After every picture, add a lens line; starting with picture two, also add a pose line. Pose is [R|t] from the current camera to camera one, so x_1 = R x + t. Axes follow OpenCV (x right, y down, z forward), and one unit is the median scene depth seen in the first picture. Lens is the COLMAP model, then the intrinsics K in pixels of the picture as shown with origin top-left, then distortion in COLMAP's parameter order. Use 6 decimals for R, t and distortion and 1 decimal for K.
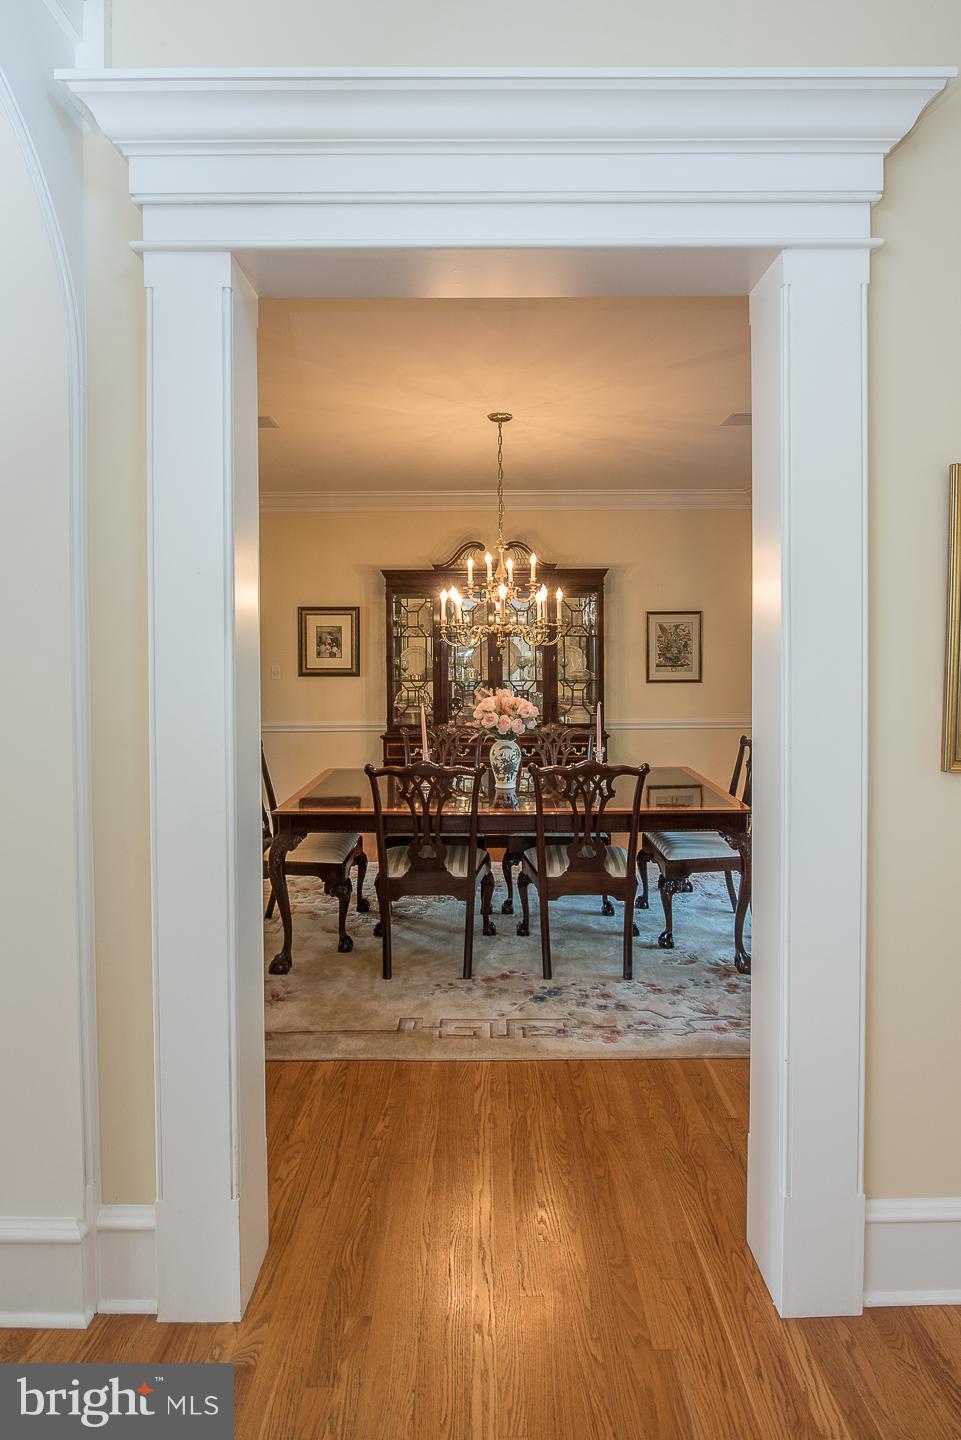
lens RADIAL K [[771.3, 0, 477.6], [0, 771.3, 649.4], [0, 0, 1]] dist [-0.007165, 0.000237]
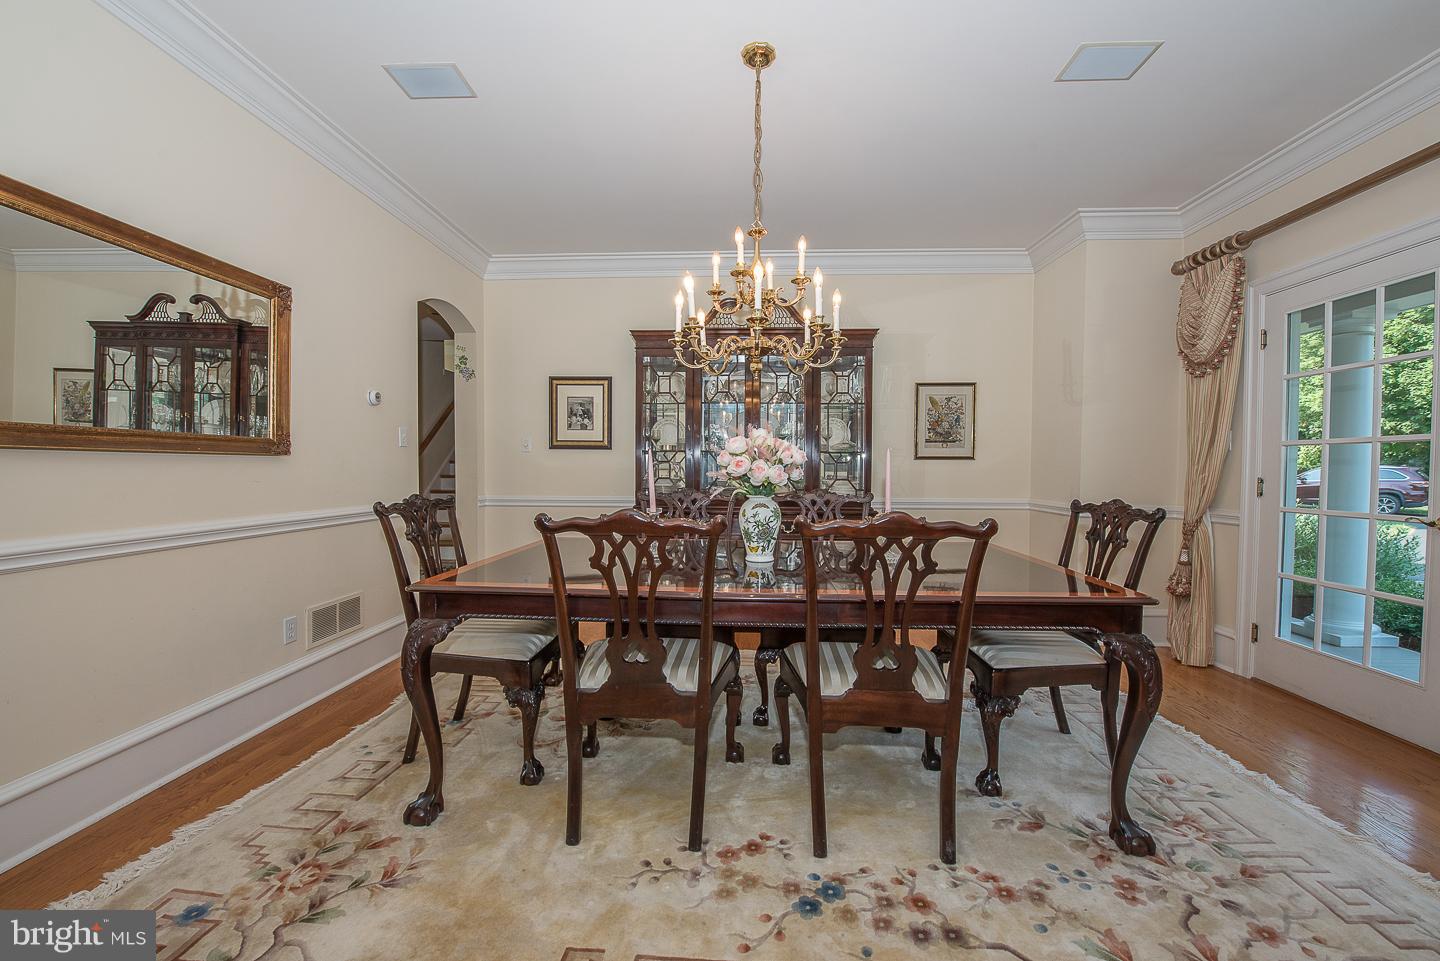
lens RADIAL K [[573.0, 0, 717.4], [0, 573.0, 478.0], [0, 0, 1]] dist [-0.019468, -0.001114]
pose [[0.998744, 0.011947, -0.048653, 0.022883], [-0.011518, 0.999892, 0.009091, 0.102813], [0.048756, -0.008519, 0.998774, 0.485484]]
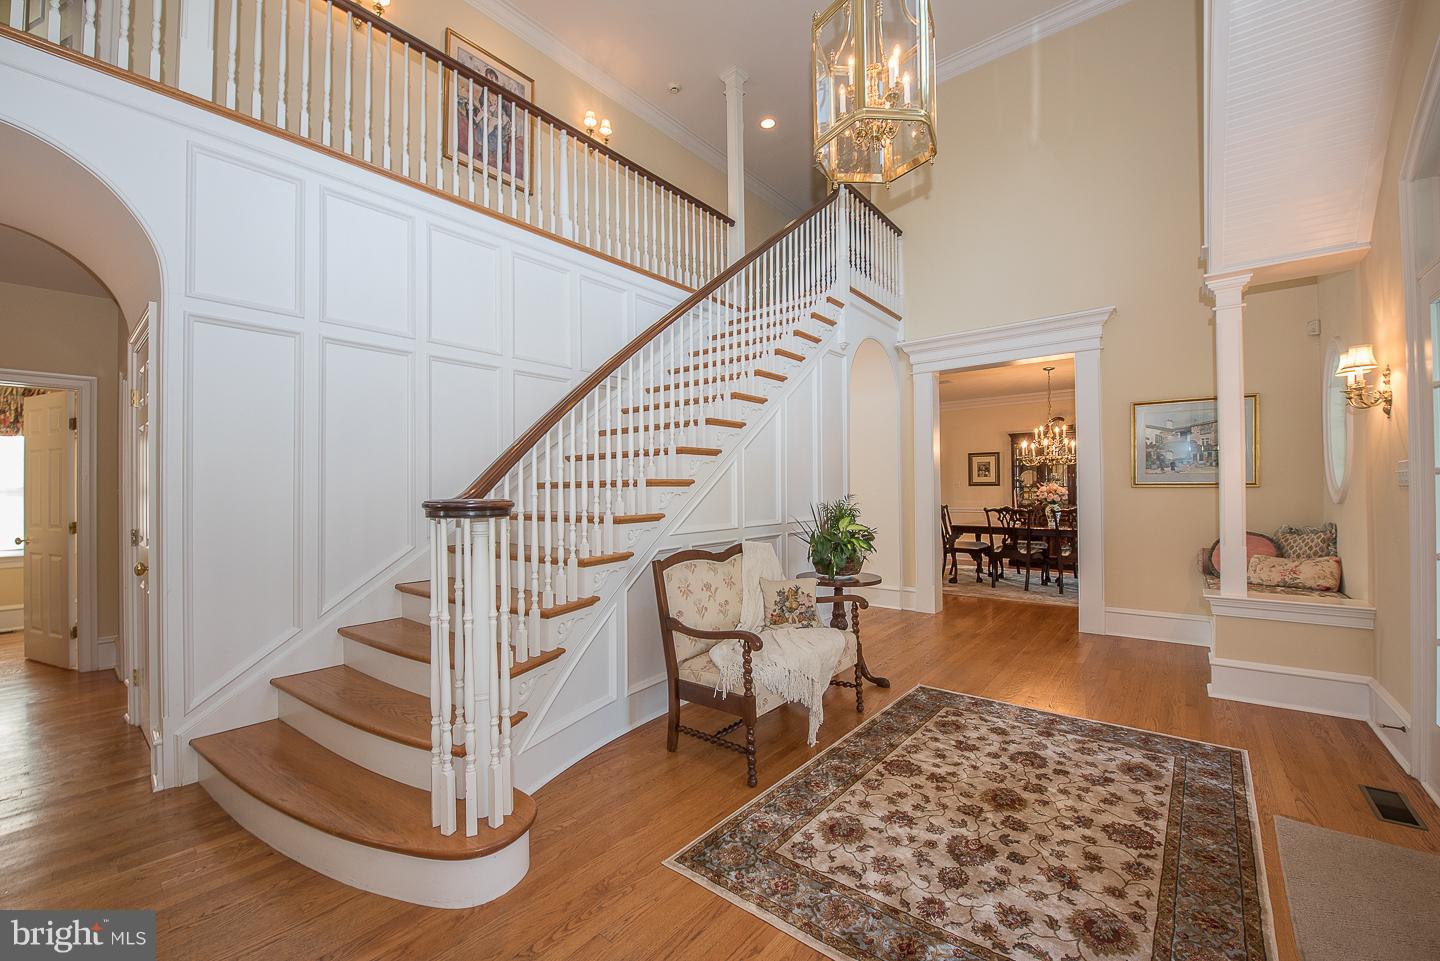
lens RADIAL K [[573.0, 0, 717.4], [0, 573.0, 480.7], [0, 0, 1]] dist [-0.019468, -0.001114]
pose [[0.776502, -0.009500, -0.630043, 0.361940], [-0.004007, 0.999792, -0.020014, 0.090004], [0.630102, 0.018065, 0.776302, -1.073619]]
